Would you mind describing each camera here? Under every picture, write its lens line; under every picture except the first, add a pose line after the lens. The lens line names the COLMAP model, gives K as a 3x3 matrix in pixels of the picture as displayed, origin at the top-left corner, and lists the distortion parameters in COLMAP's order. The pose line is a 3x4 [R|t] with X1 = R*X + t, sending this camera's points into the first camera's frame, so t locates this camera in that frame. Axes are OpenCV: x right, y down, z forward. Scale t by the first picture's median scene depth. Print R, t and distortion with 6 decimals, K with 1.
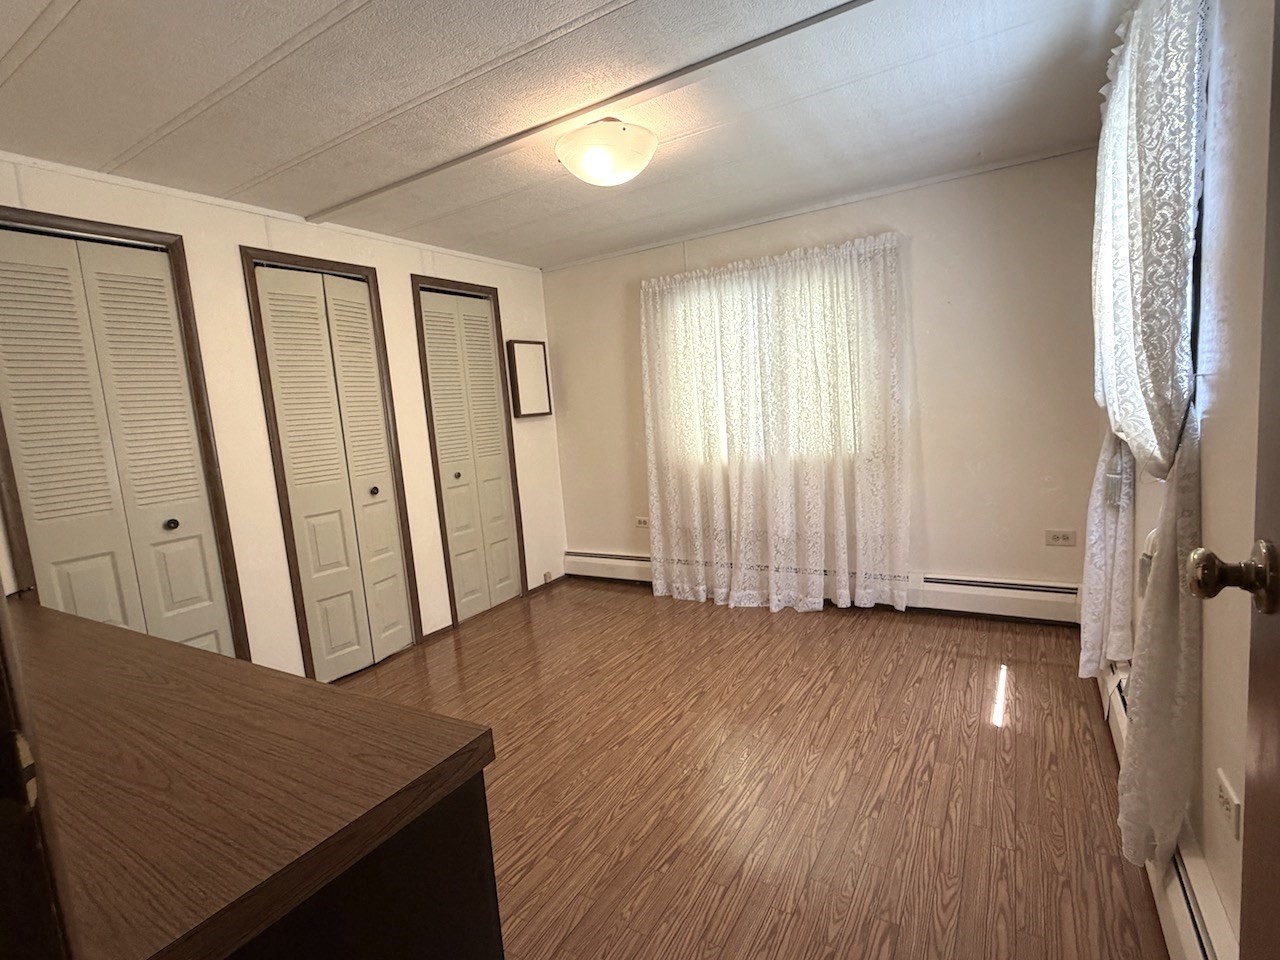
lens RADIAL K [[627.9, 0, 633.1], [0, 627.9, 487.5], [0, 0, 1]] dist [-0.001880, 0.000064]
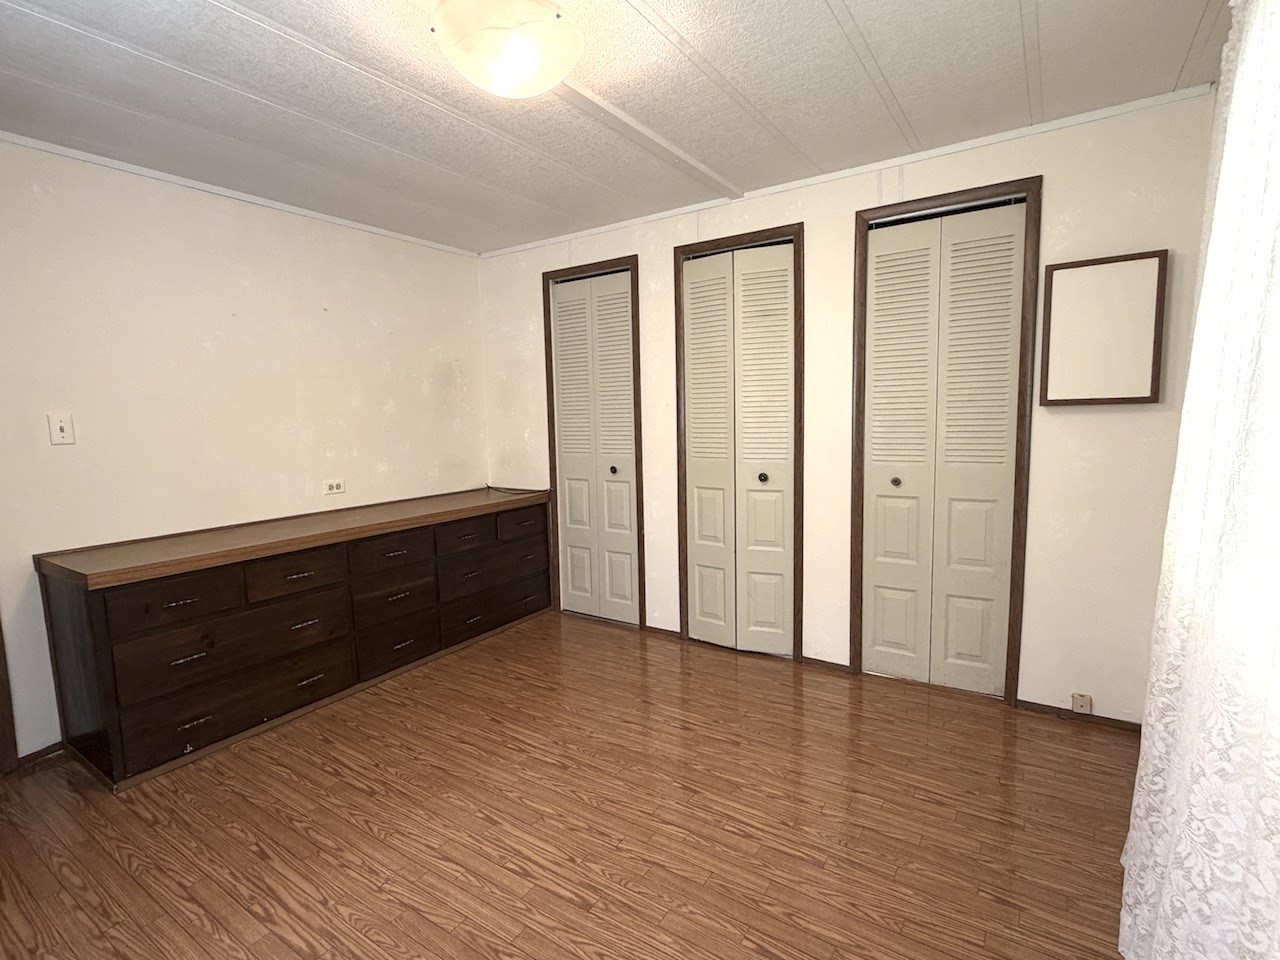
lens RADIAL K [[624.0, 0, 639.2], [0, 624.0, 479.7], [0, 0, 1]] dist [0.001240, -0.000312]
pose [[-0.036595, 0.187894, -0.981507, 0.499260], [-0.099122, 0.976639, 0.190658, -0.148457], [0.994402, 0.104267, -0.017115, 0.833790]]
